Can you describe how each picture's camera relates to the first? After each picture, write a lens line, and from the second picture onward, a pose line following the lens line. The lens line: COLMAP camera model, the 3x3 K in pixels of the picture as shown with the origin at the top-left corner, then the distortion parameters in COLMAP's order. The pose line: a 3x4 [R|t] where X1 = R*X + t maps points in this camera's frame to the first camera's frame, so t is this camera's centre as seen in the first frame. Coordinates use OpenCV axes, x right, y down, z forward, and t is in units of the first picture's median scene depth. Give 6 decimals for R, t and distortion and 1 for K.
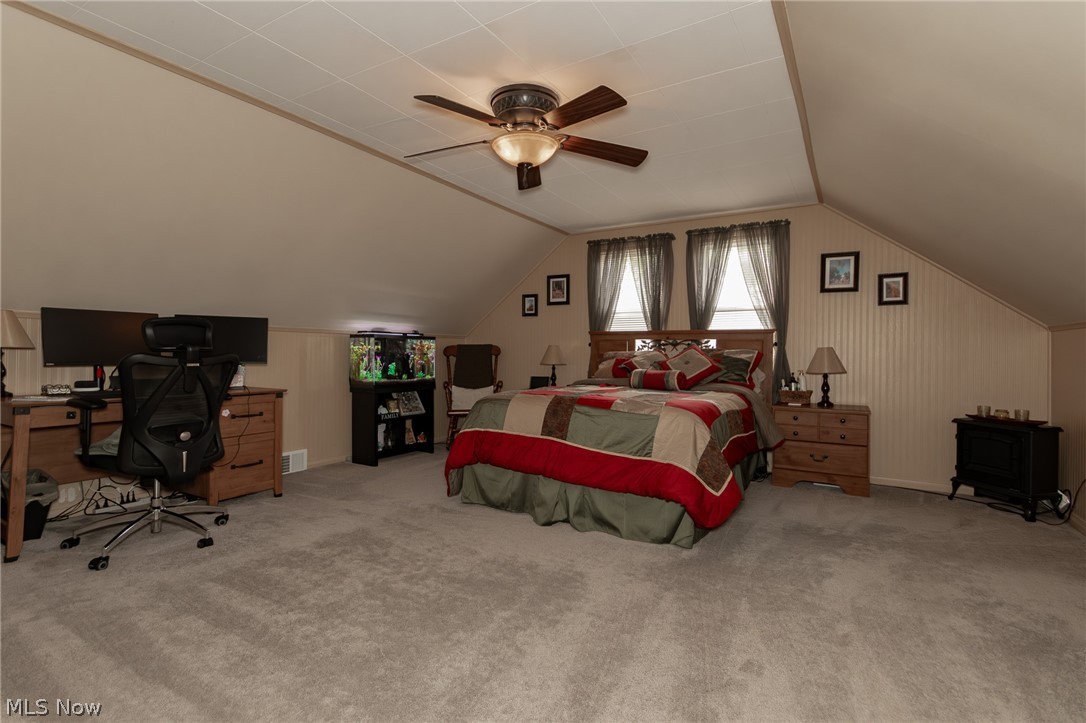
lens RADIAL K [[519.7, 0, 543.0], [0, 519.7, 361.5], [0, 0, 1]] dist [-0.001996, -0.001246]
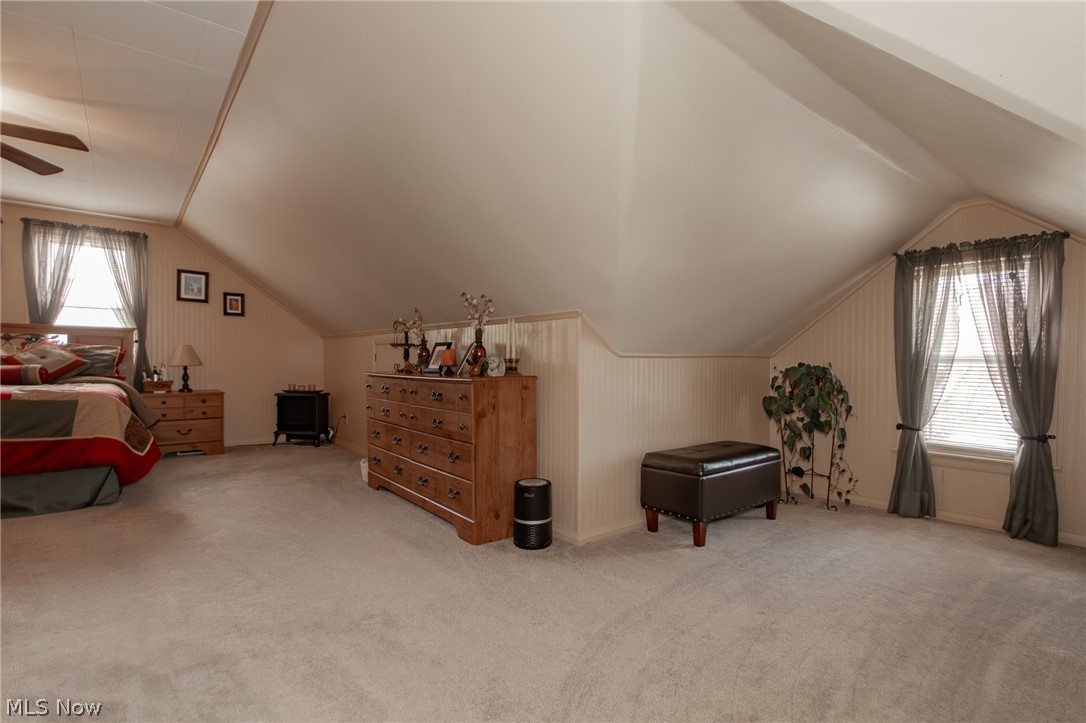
lens RADIAL K [[512.9, 0, 544.2], [0, 512.9, 352.6], [0, 0, 1]] dist [-0.000064, -0.000484]
pose [[0.347741, 0.011306, 0.937523, -0.316675], [0.004617, 0.999895, -0.013771, 0.011471], [-0.937579, 0.009117, 0.347652, -0.246428]]
